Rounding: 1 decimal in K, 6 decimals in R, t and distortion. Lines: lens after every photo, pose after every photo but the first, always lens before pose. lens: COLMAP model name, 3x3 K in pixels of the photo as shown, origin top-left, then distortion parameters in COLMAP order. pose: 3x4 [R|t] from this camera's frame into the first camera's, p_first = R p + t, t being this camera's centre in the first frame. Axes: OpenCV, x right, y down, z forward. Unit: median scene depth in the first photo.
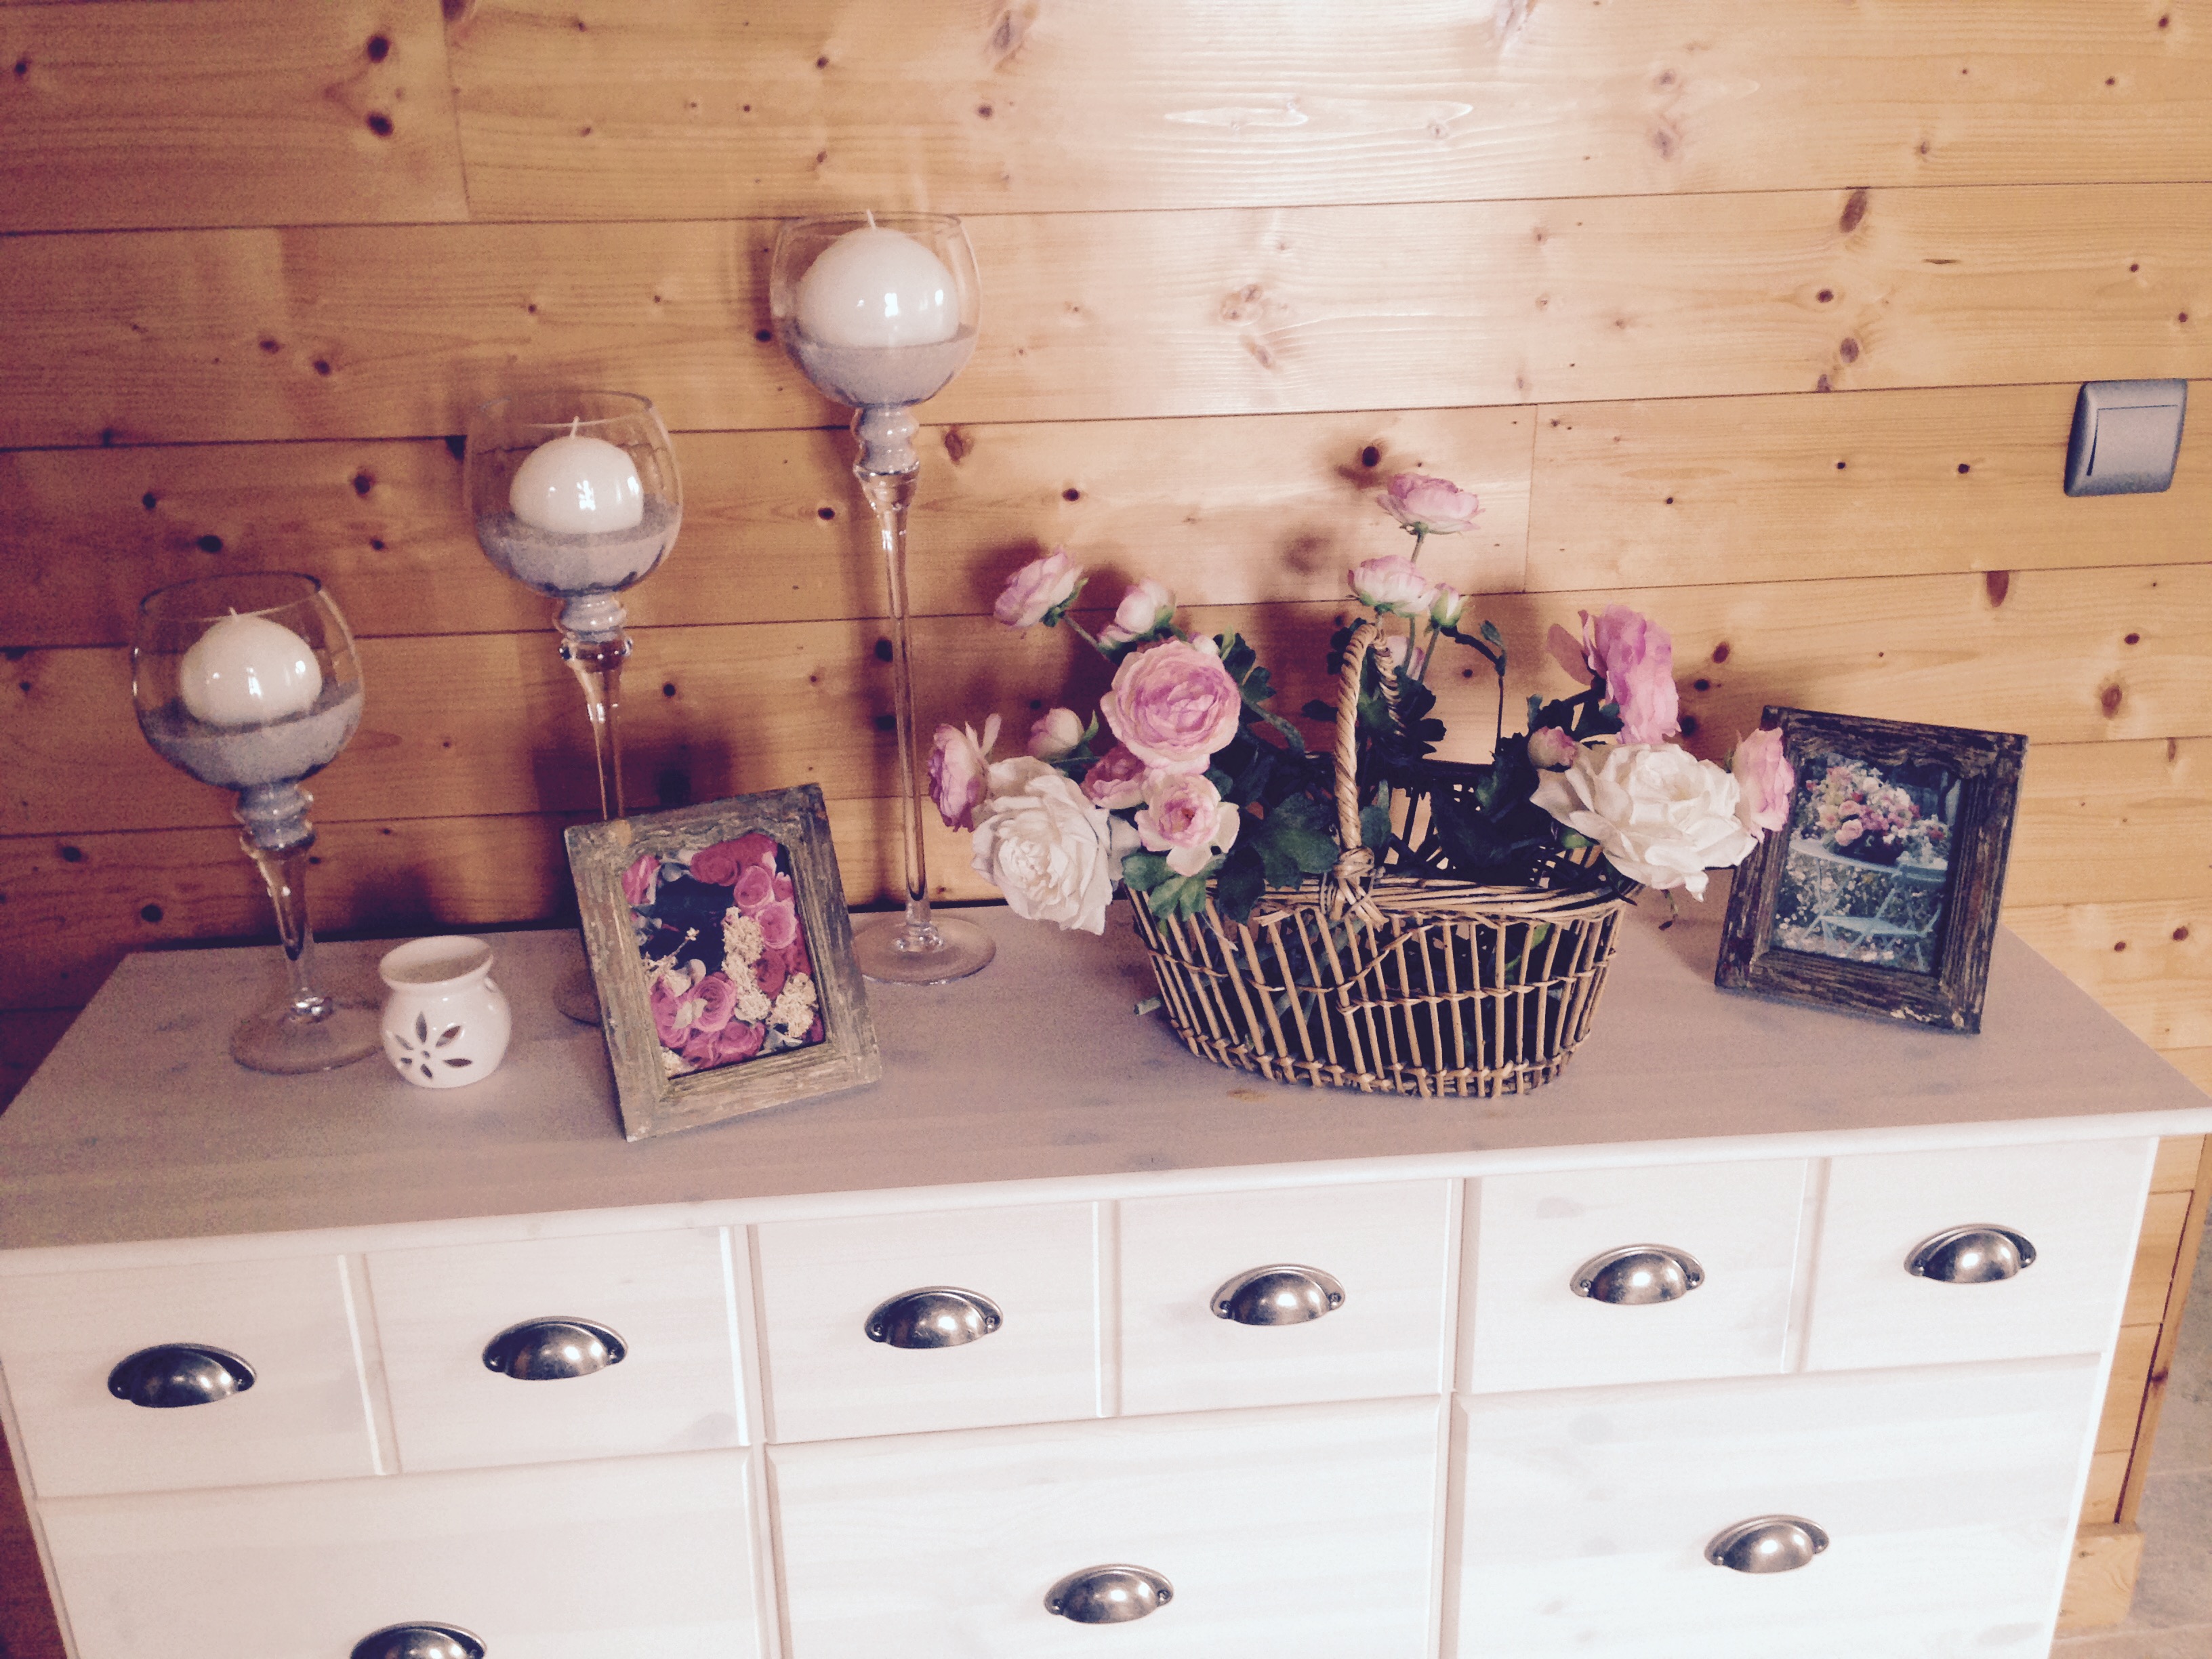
lens RADIAL K [[2039.9, 0, 1106.0], [0, 2039.9, 829.5], [0, 0, 1]] dist [0.059546, -0.026035]
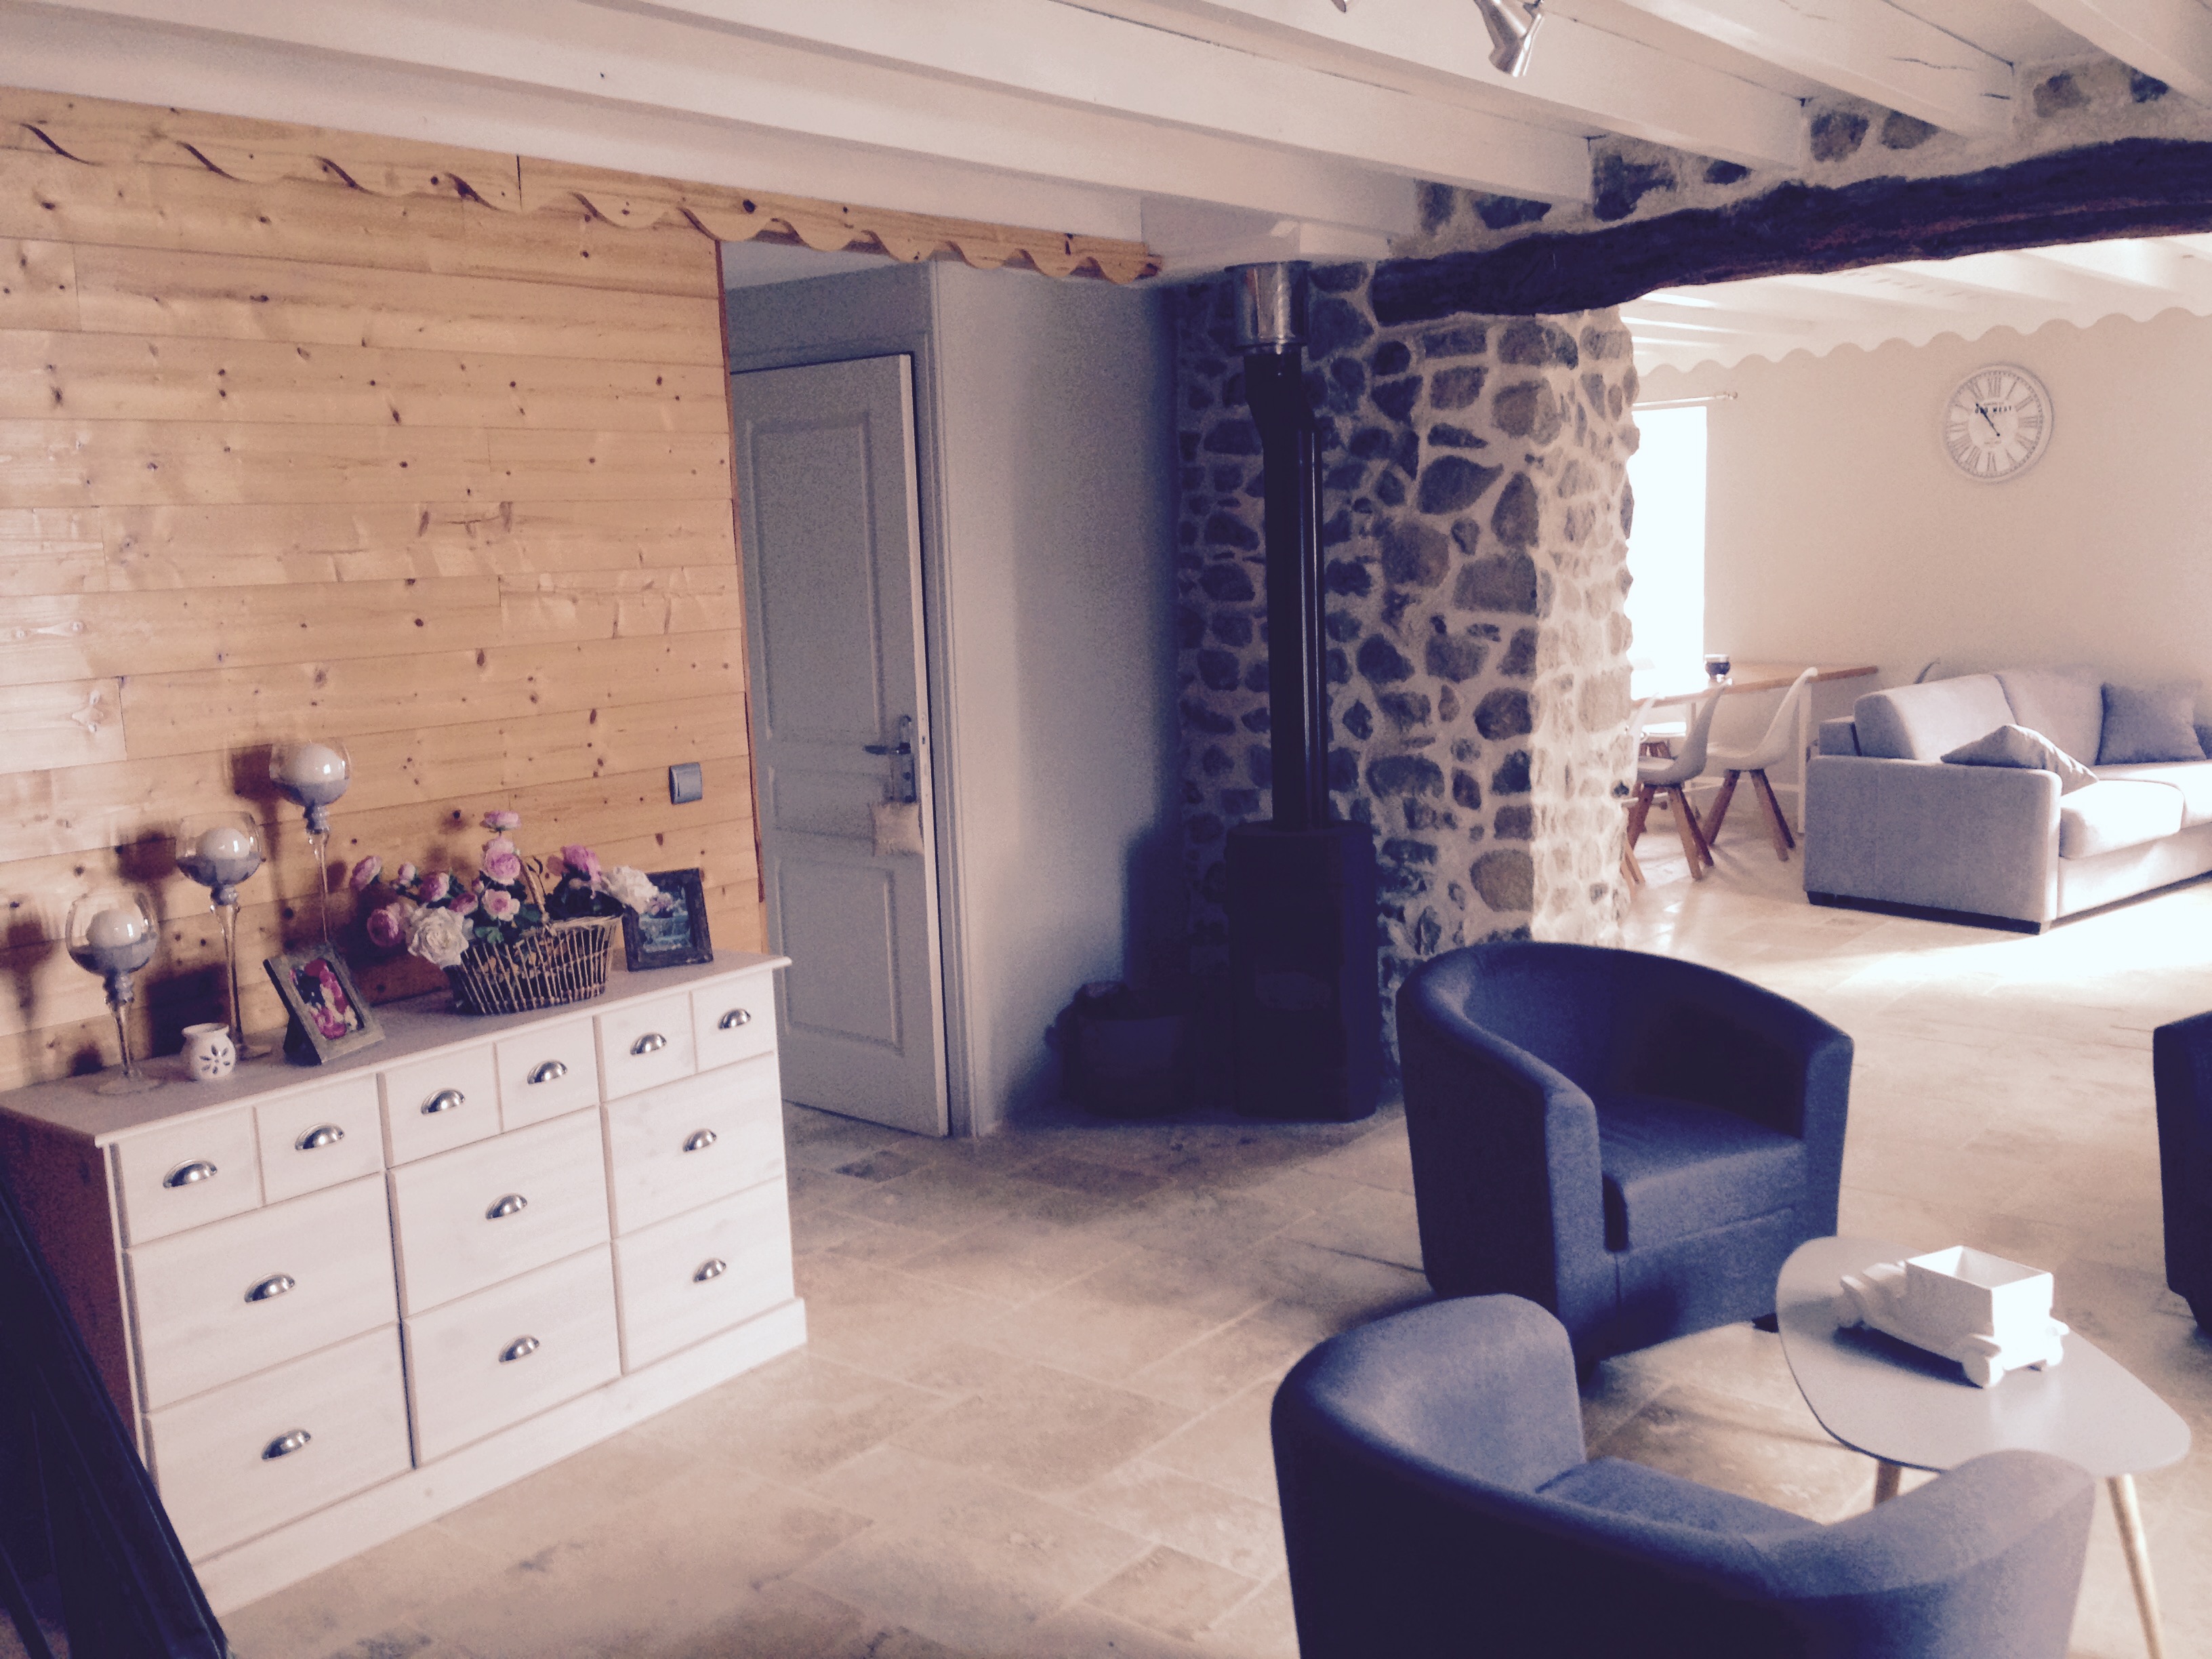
lens RADIAL K [[2039.9, 0, 1106.0], [0, 2039.9, 829.5], [0, 0, 1]] dist [0.059546, -0.026035]
pose [[0.690629, -0.117187, 0.713652, -1.352486], [0.303732, 0.942540, -0.139161, 0.526586], [-0.656337, 0.312868, 0.686539, -1.572465]]
